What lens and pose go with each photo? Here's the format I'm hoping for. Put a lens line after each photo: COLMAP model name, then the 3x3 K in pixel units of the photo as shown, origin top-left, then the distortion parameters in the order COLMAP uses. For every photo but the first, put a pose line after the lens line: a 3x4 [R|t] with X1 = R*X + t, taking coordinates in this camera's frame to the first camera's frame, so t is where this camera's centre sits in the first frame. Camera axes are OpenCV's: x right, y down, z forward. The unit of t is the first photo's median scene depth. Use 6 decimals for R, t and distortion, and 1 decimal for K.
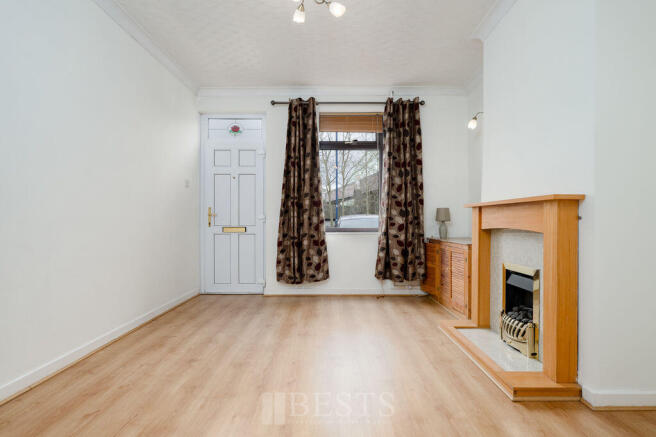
lens RADIAL K [[331.6, 0, 328.2], [0, 331.6, 218.4], [0, 0, 1]] dist [-0.000721, -0.000007]
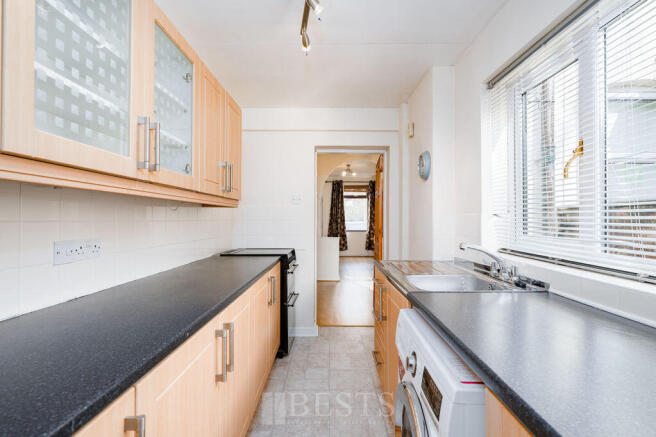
lens RADIAL K [[330.8, 0, 327.5], [0, 330.8, 217.4], [0, 0, 1]] dist [0.000589, 0.000019]
pose [[0.999992, 0.002488, -0.003228, -0.146803], [-0.002498, 0.999993, -0.002941, -0.062653], [0.003221, 0.002949, 0.999990, -1.588397]]
